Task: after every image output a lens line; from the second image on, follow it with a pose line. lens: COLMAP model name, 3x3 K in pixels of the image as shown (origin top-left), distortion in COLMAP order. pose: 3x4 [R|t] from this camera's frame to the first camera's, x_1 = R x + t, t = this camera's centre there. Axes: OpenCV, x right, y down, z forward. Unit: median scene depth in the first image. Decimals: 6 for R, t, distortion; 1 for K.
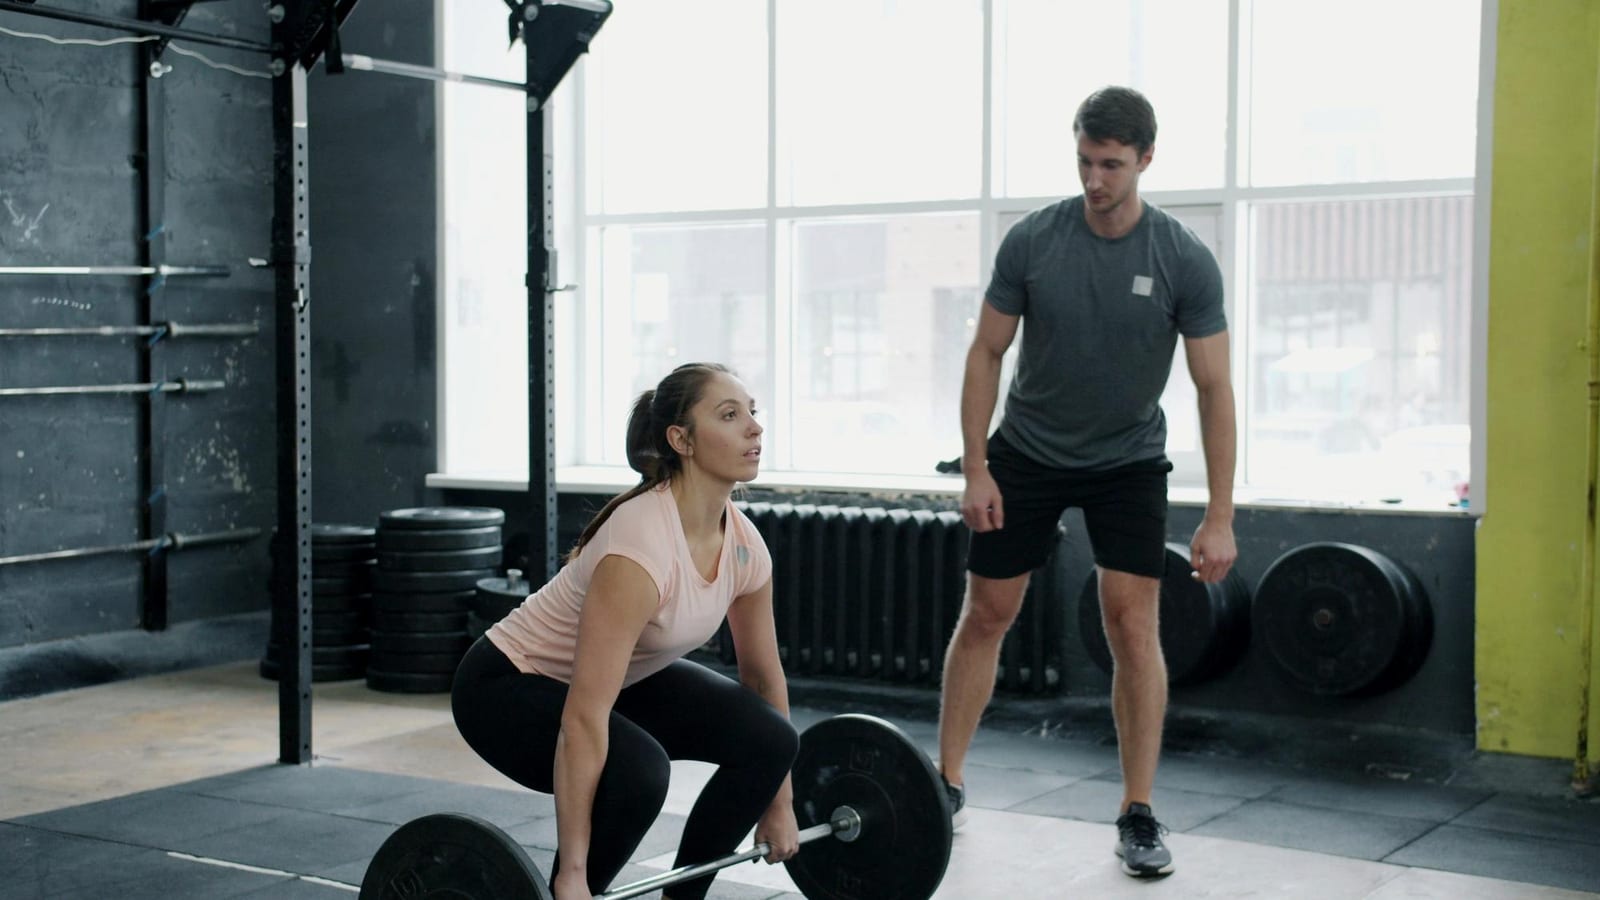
lens RADIAL K [[2188.1, 0, 800.0], [0, 2188.1, 450.0], [0, 0, 1]] dist [-0.022592, 0.456679]
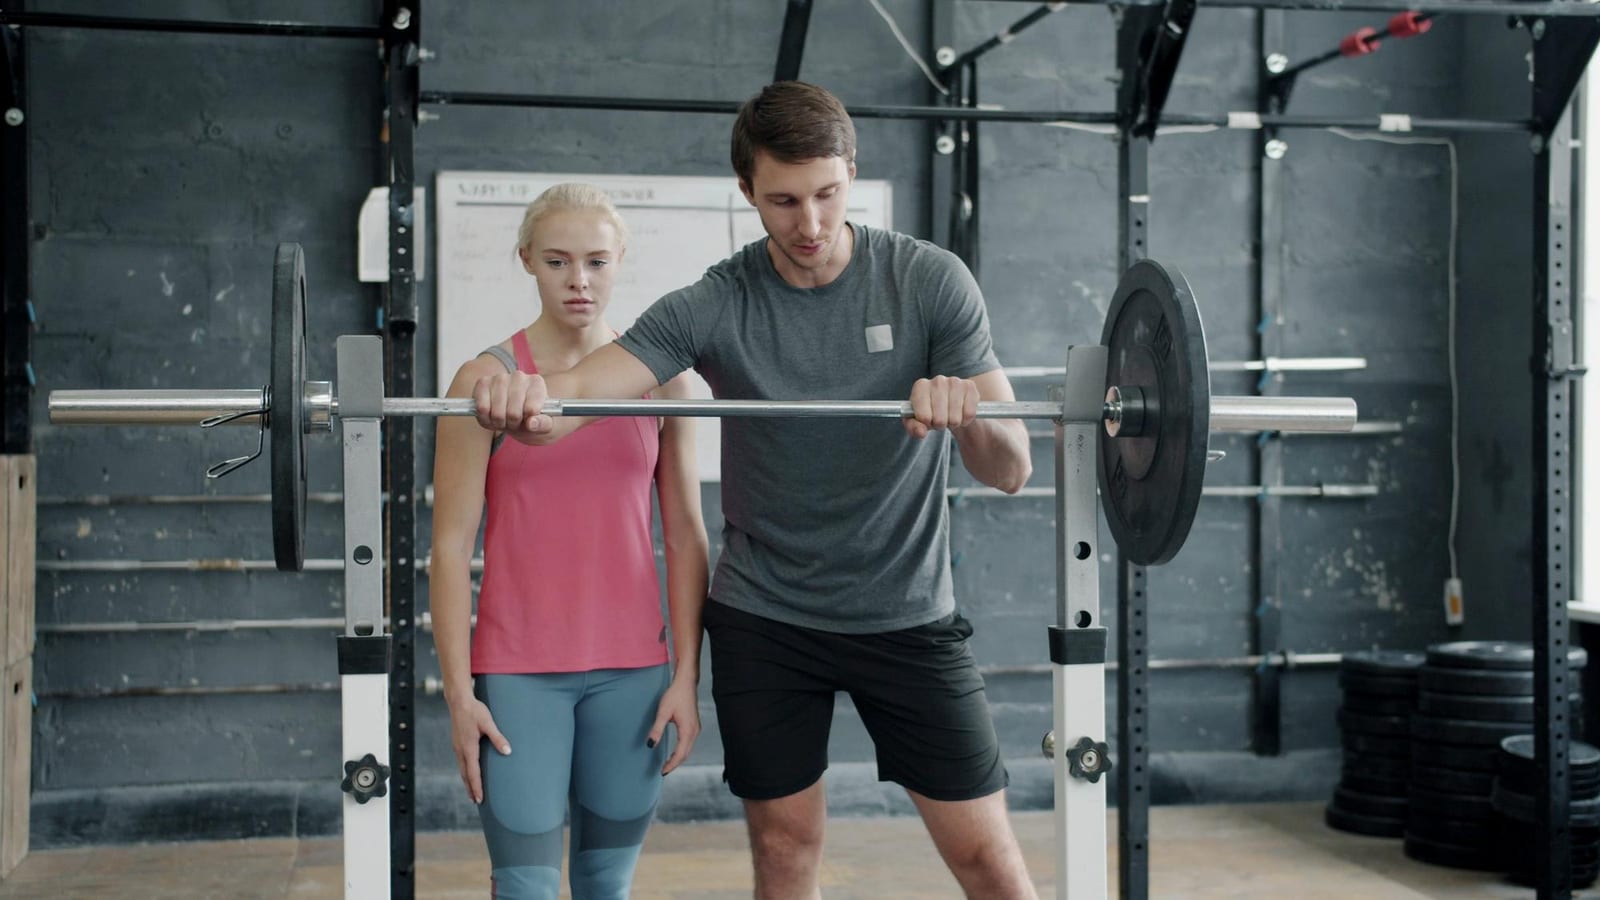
lens RADIAL K [[2188.1, 0, 800.0], [0, 2188.1, 450.0], [0, 0, 1]] dist [-0.022592, 0.456679]
pose [[0.661694, 0.000975, -0.749774, 0.267023], [-0.033452, 0.999042, -0.028223, -0.013274], [0.749028, 0.043756, 0.661092, 0.241886]]
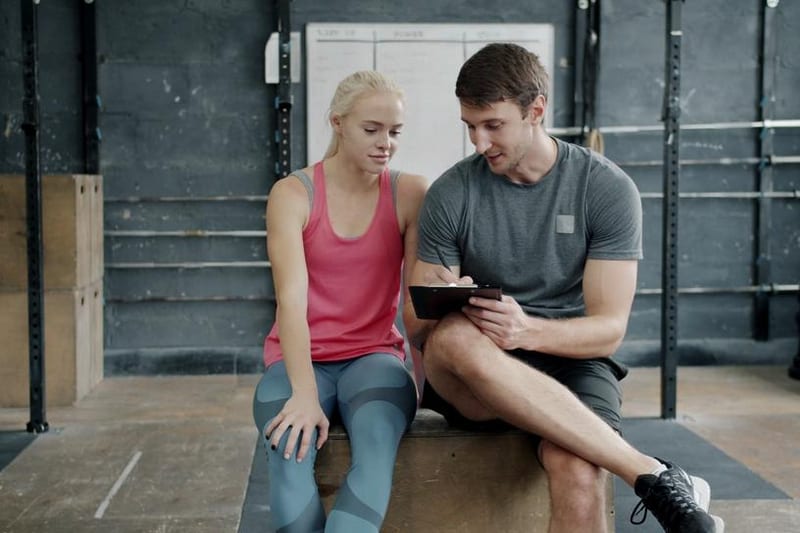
lens RADIAL K [[1287.2, 0, 385.5], [0, 1287.2, 264.3], [0, 0, 1]] dist [0.026336, 0.149763]
pose [[0.572309, 0.051441, -0.818423, 0.345160], [-0.034461, 0.998658, 0.038672, -0.004076], [0.819314, 0.006071, 0.573314, 0.204652]]
